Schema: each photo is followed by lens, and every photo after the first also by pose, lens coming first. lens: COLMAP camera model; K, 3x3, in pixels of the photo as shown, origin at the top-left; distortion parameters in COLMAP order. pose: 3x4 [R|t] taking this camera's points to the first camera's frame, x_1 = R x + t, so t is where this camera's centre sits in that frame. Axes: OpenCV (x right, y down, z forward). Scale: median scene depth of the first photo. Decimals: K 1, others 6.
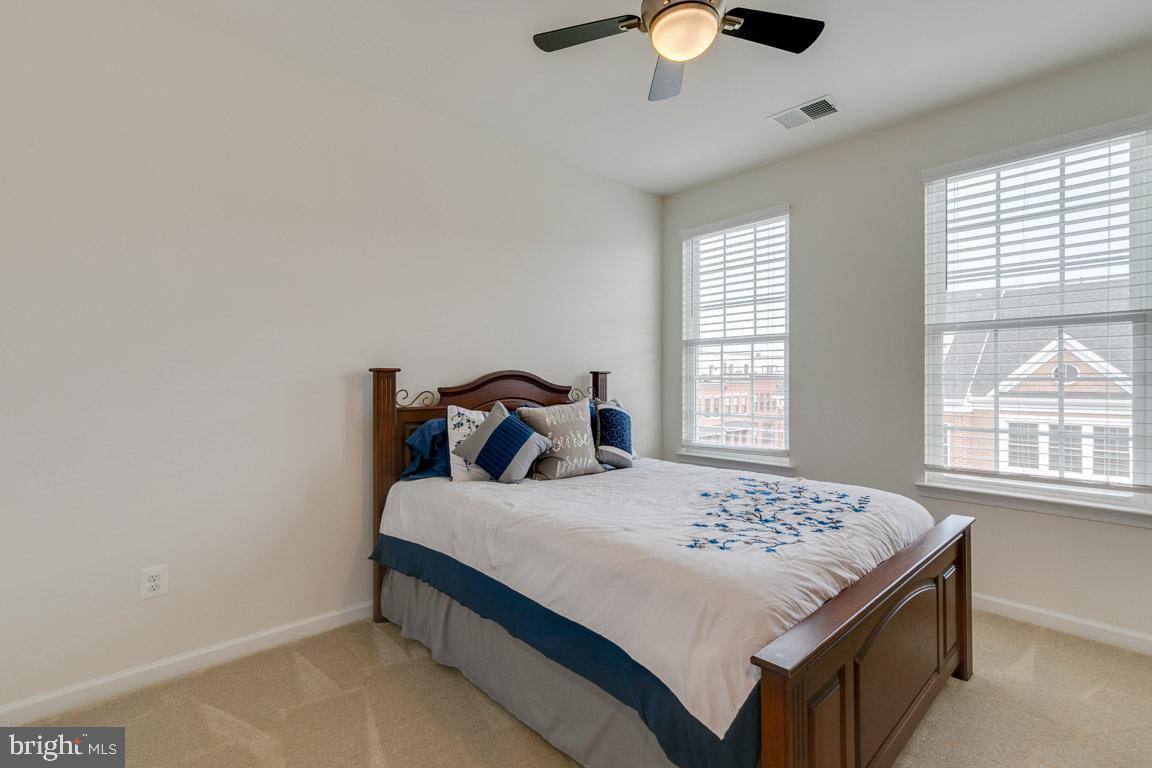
lens RADIAL K [[526.1, 0, 576.8], [0, 526.1, 380.7], [0, 0, 1]] dist [0.009363, -0.002138]
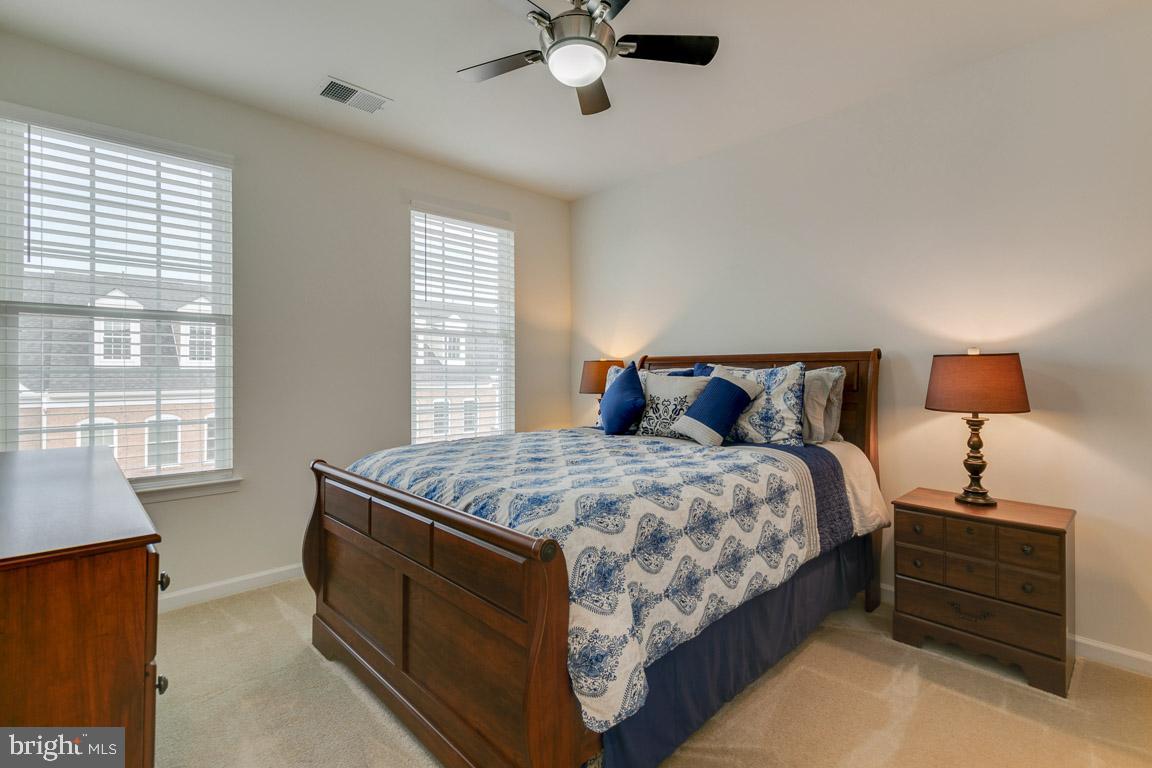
lens RADIAL K [[526.1, 0, 594.0], [0, 526.1, 373.0], [0, 0, 1]] dist [0.009363, -0.002138]
pose [[-0.024800, -0.001319, 0.999692, -0.297284], [0.000915, 0.999999, 0.001342, -0.002119], [-0.999692, 0.000948, -0.024799, 0.323269]]
